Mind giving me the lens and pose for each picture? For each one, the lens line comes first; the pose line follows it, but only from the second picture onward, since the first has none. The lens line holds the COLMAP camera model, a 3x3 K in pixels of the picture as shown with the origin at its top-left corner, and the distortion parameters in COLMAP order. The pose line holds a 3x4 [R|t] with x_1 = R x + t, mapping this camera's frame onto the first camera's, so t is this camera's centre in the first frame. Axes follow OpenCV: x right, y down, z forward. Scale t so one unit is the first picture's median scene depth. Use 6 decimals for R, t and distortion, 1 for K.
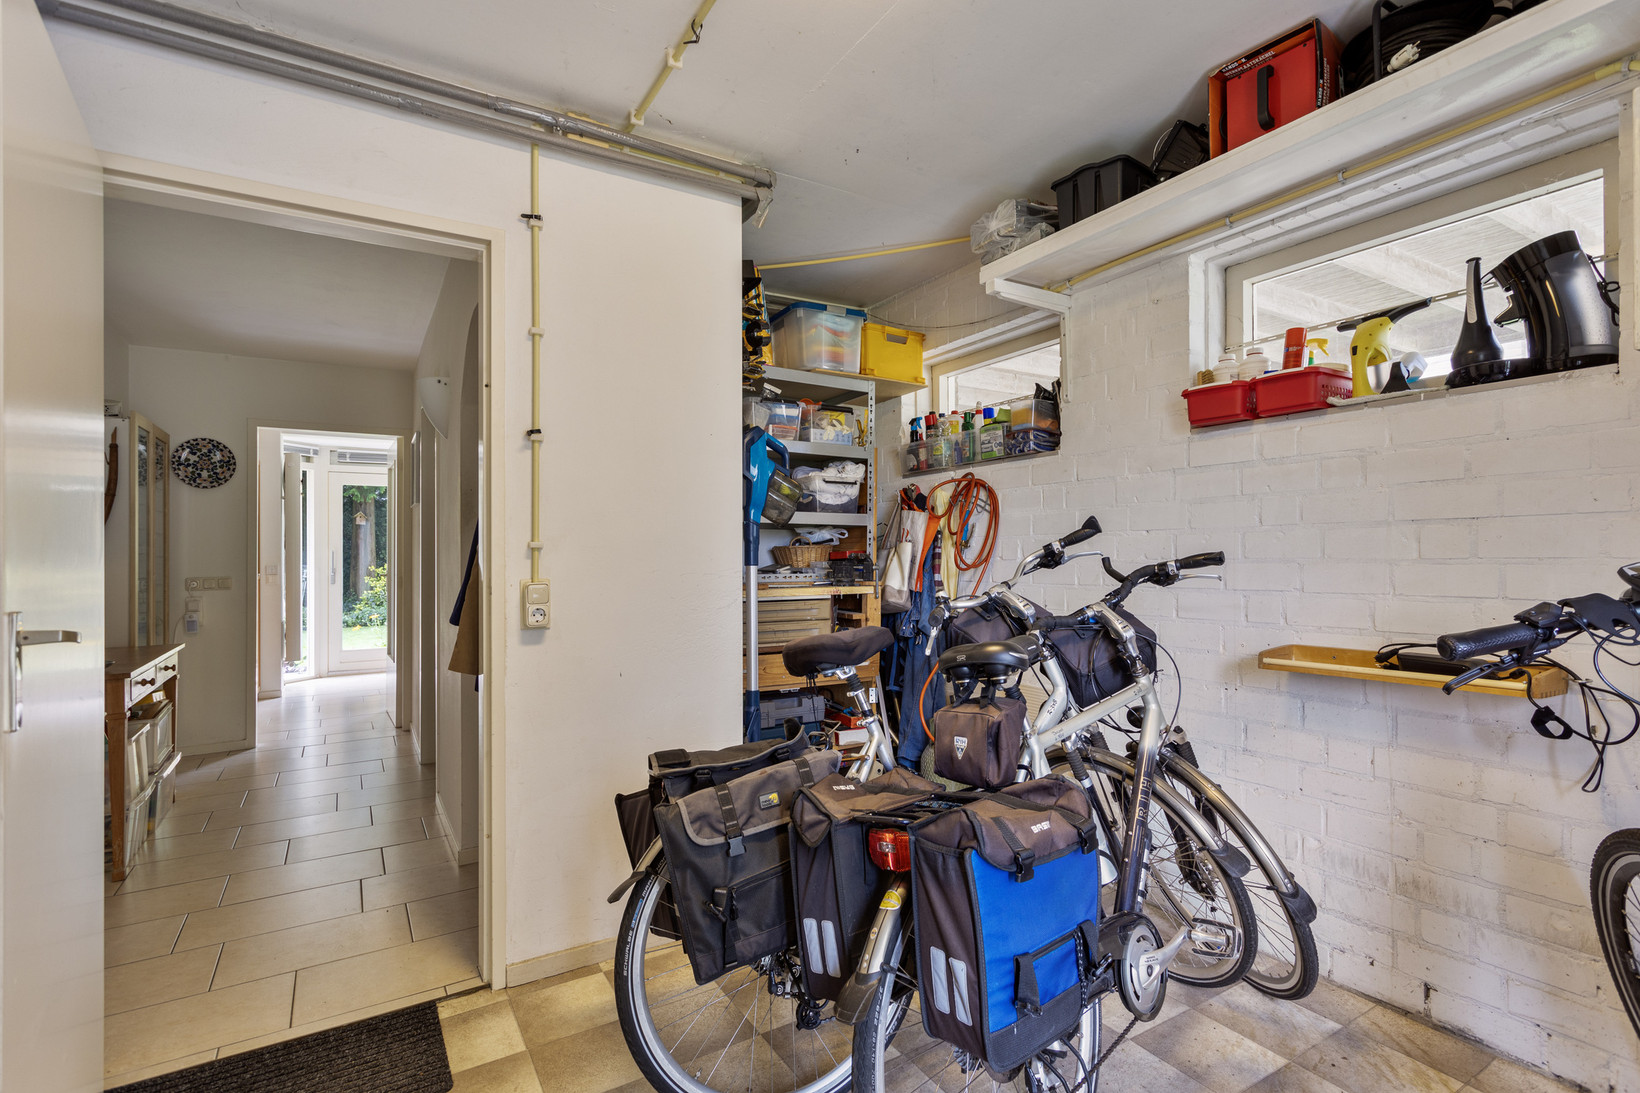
lens RADIAL K [[772.0, 0, 825.2], [0, 772.0, 539.4], [0, 0, 1]] dist [0.001539, 0.000138]
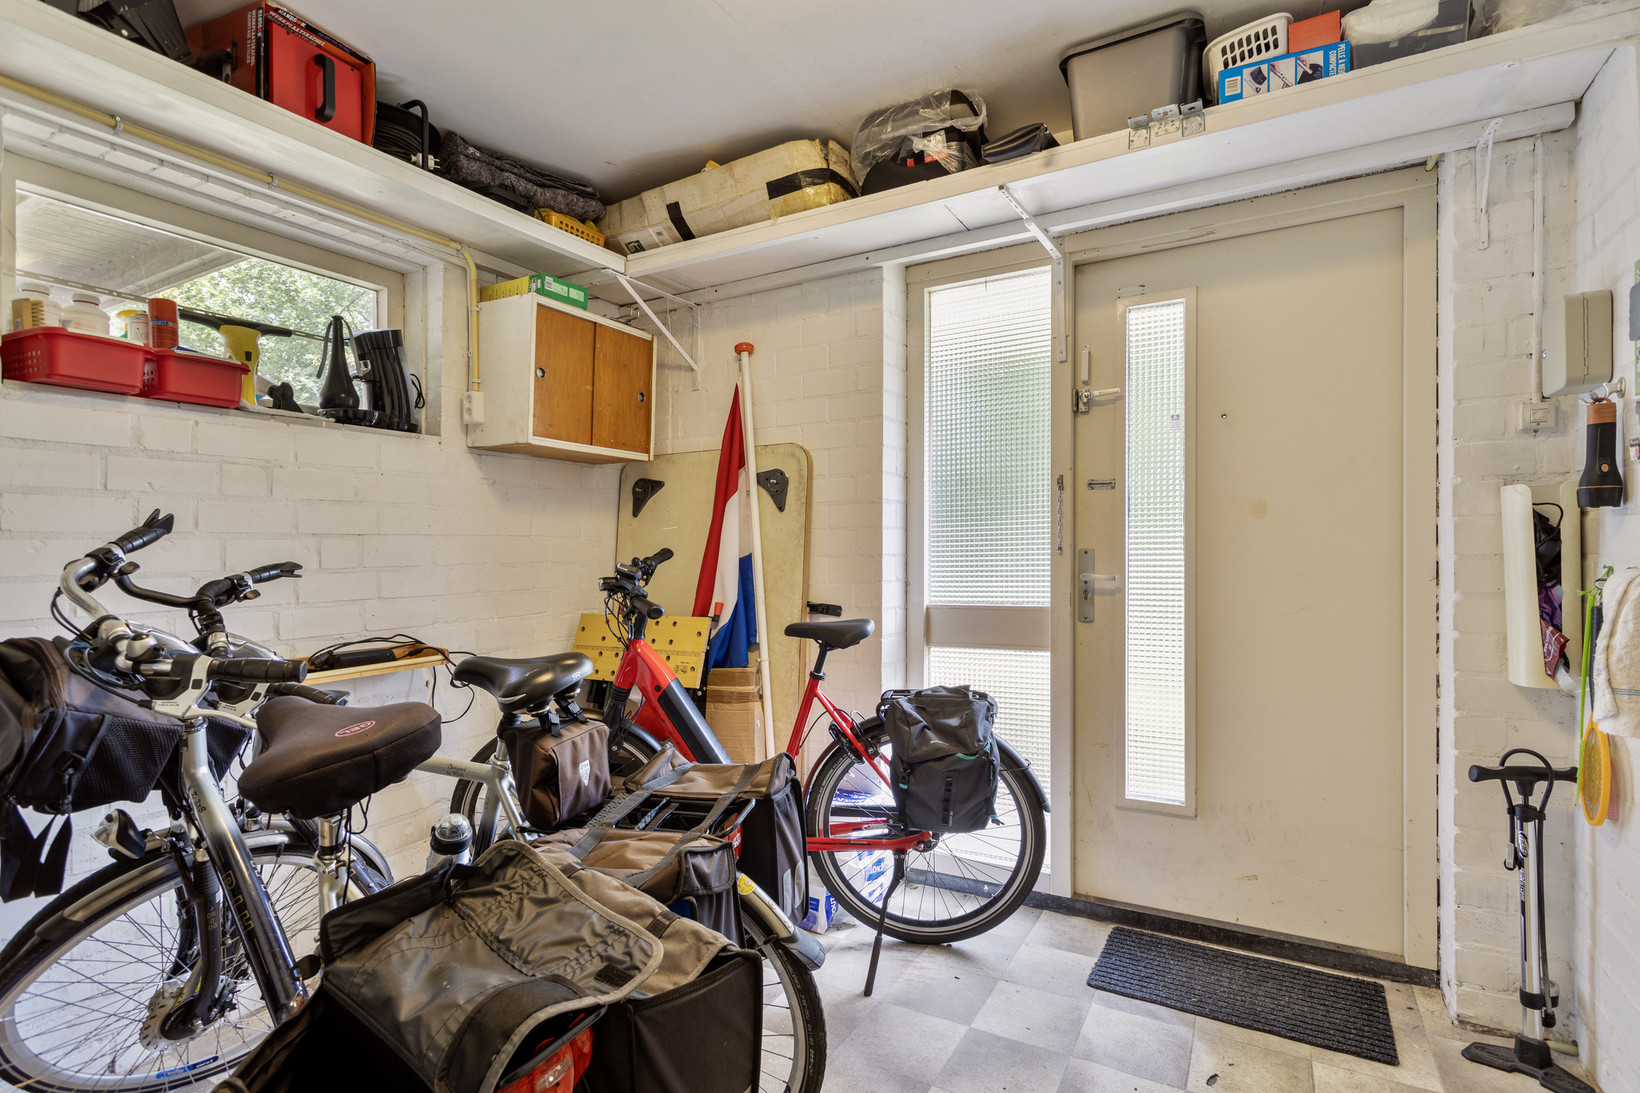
lens RADIAL K [[781.7, 0, 819.0], [0, 781.7, 558.3], [0, 0, 1]] dist [0.000370, -0.000018]
pose [[-0.486435, 0.009867, 0.873661, -0.554312], [0.002140, 0.999947, -0.010101, 0.022207], [-0.873714, -0.003044, -0.486430, 0.909090]]
